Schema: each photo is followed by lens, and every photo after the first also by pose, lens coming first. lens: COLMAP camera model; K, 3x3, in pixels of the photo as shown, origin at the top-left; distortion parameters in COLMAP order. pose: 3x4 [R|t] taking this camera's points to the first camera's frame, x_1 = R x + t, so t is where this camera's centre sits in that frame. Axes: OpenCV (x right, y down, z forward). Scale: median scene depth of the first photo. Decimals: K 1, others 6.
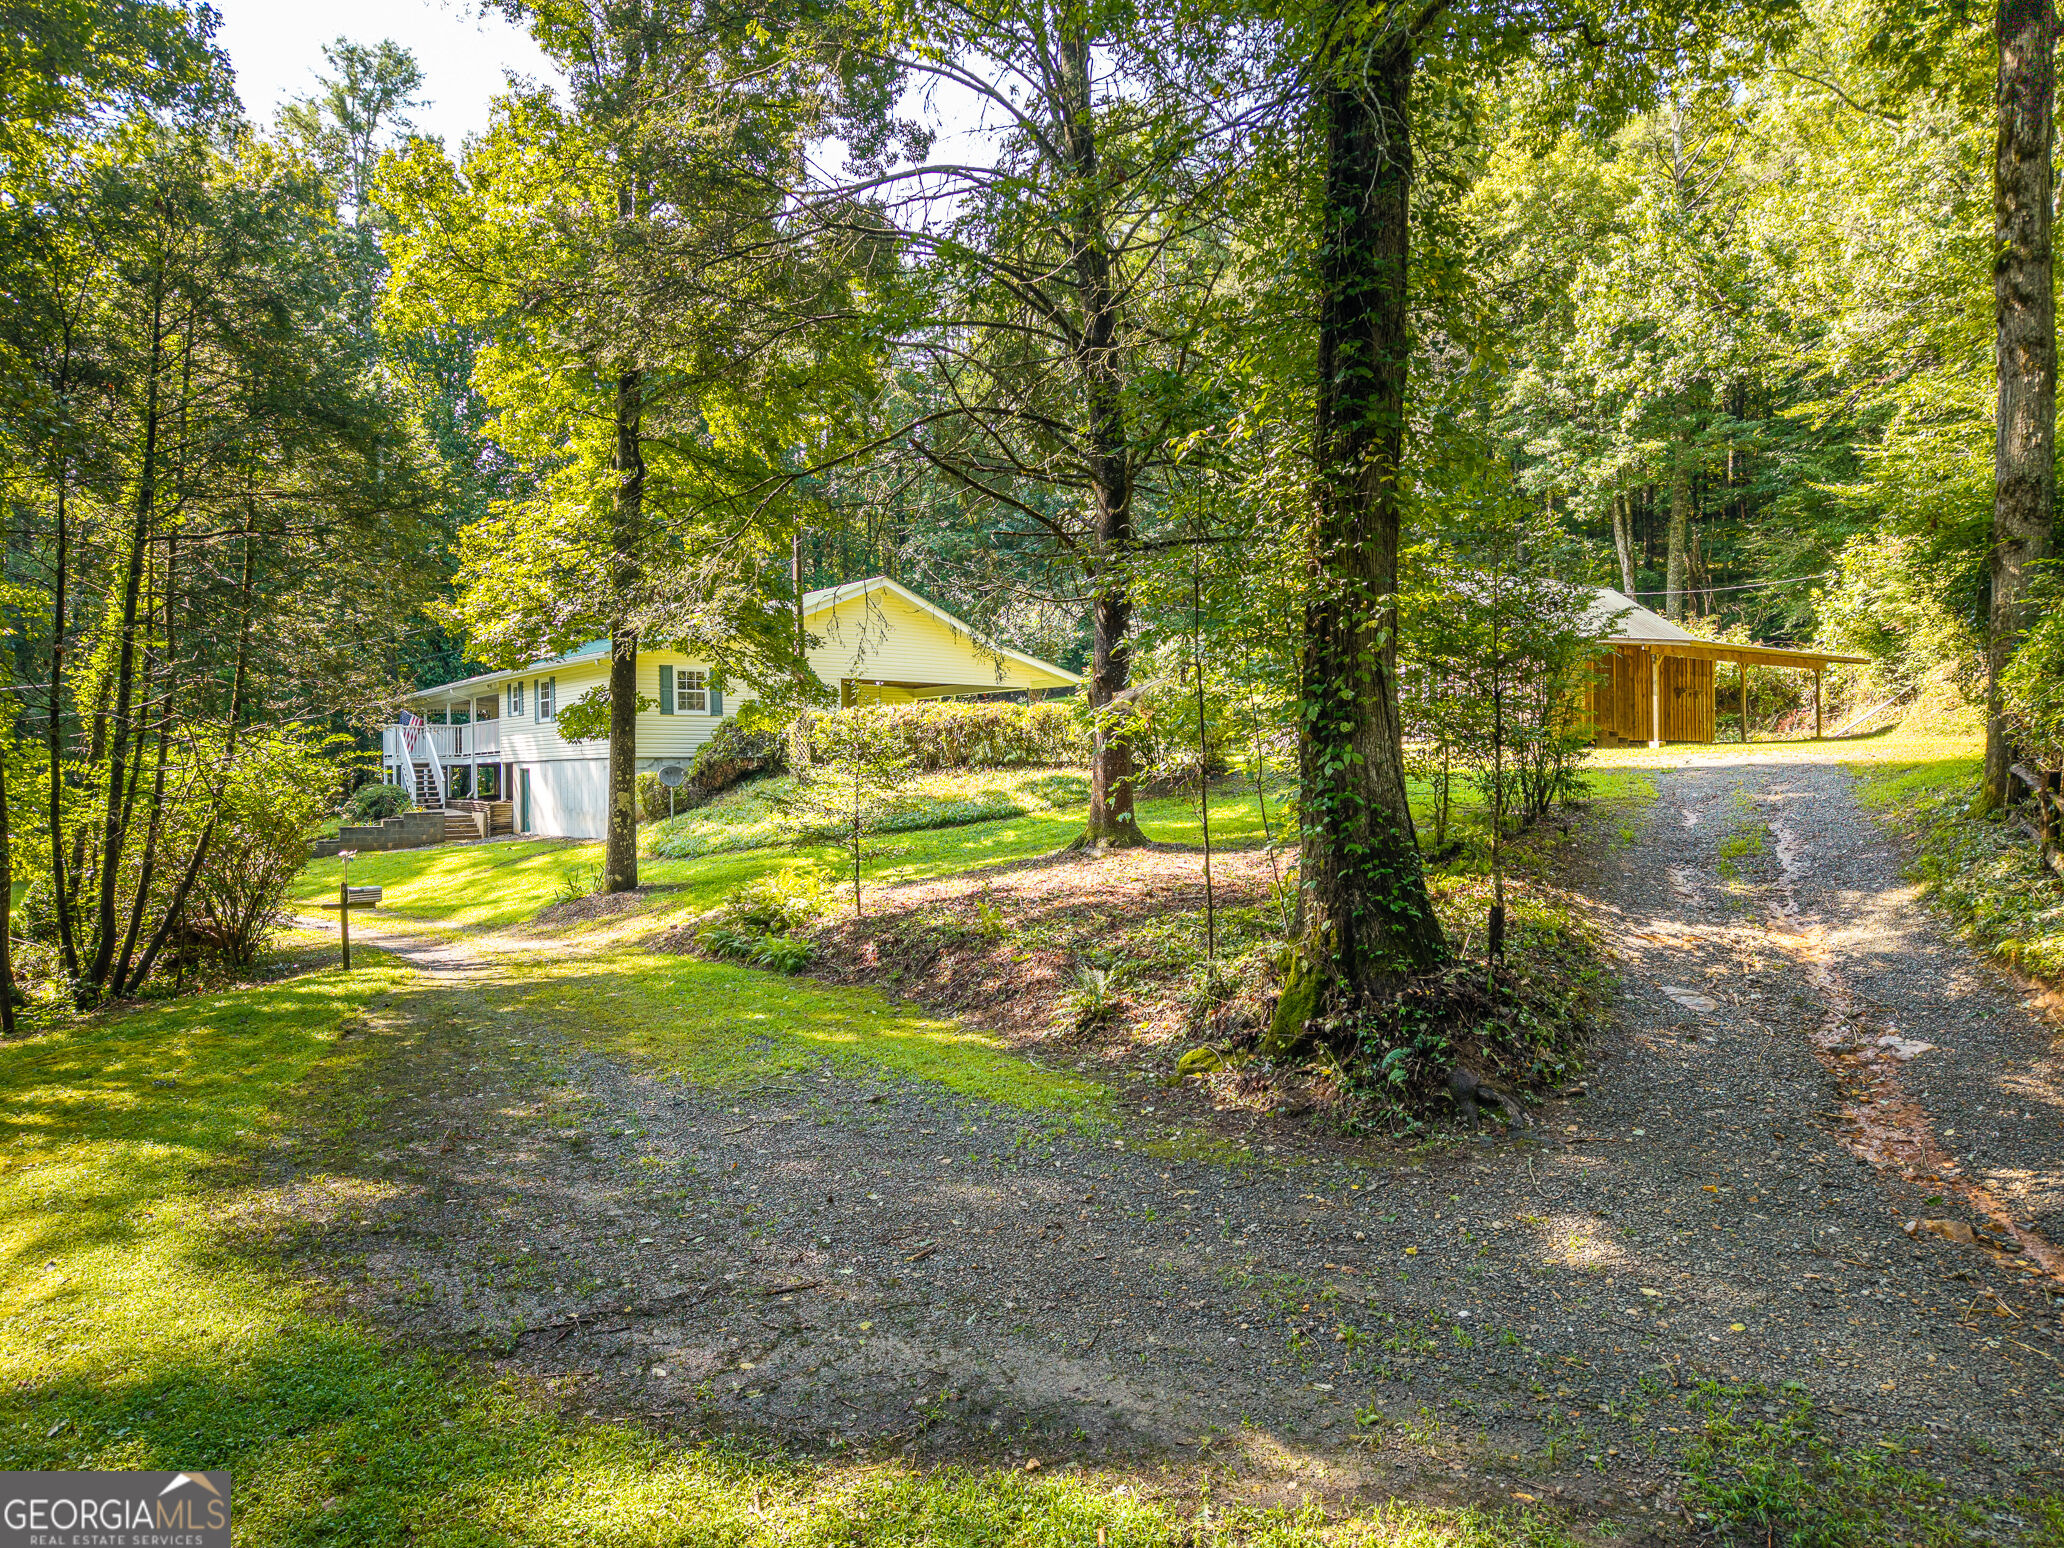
lens RADIAL K [[1395.0, 0, 1030.9], [0, 1395.0, 761.4], [0, 0, 1]] dist [0.014940, -0.005558]
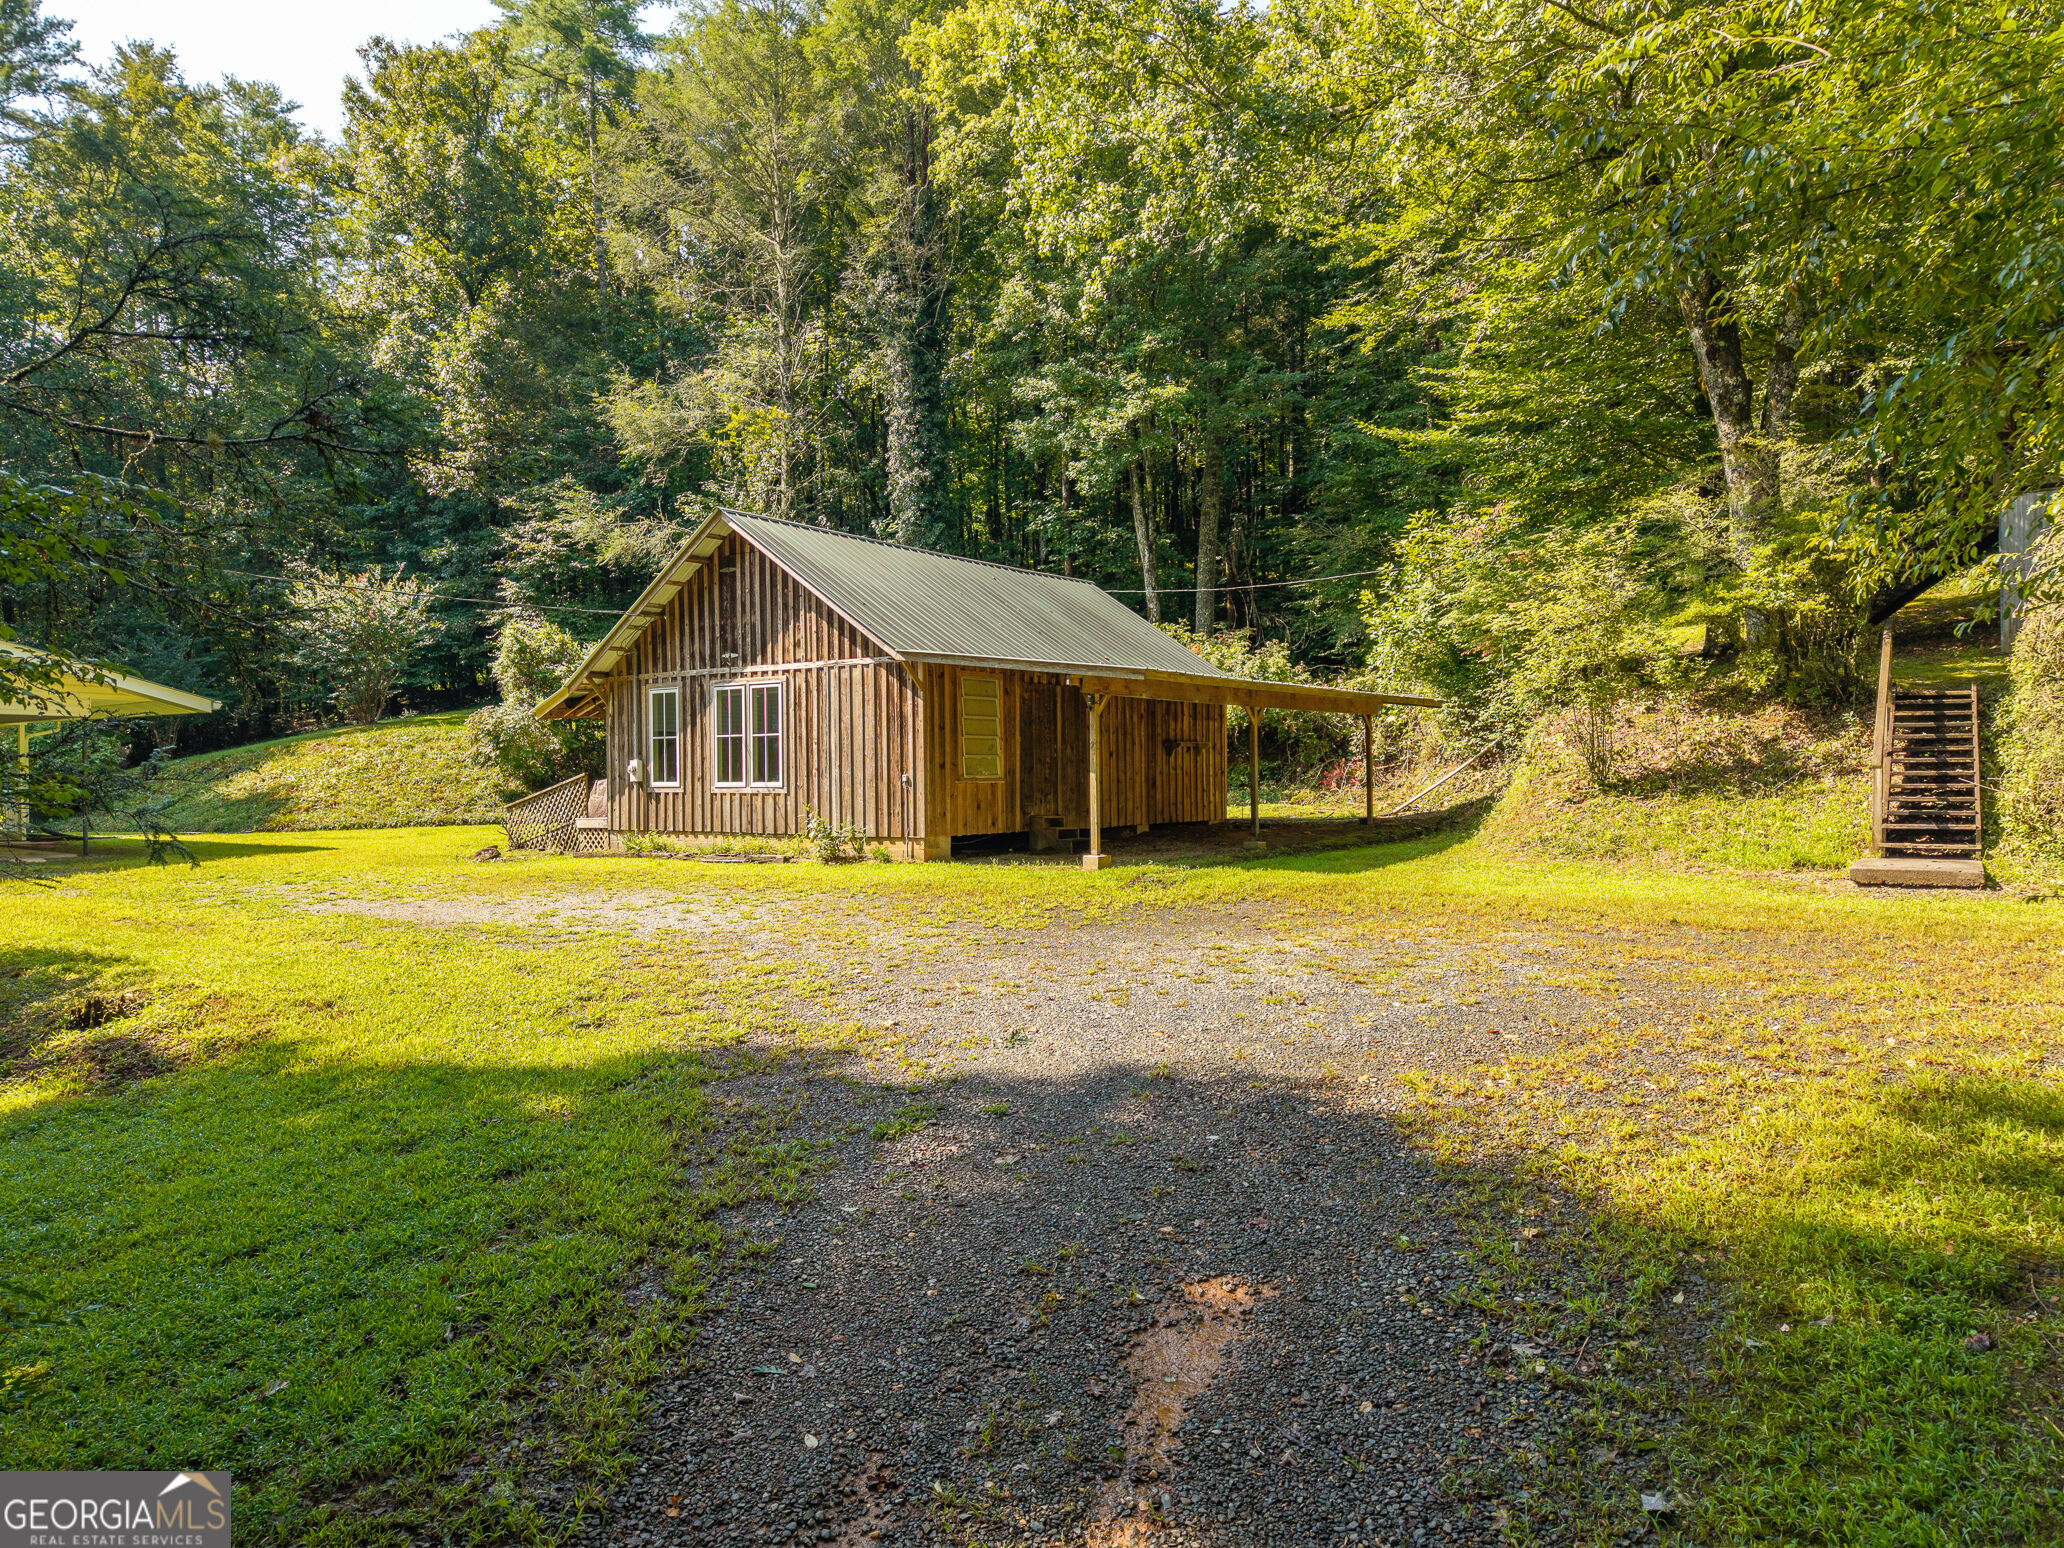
lens RADIAL K [[1374.5, 0, 1032.0], [0, 1374.5, 774.0], [0, 0, 1]] dist [0.032396, -0.032211]
pose [[0.965043, -0.000267, 0.262093, 0.199707], [-0.001845, 0.999968, 0.007814, -0.034687], [-0.262086, -0.008025, 0.965011, 0.347764]]
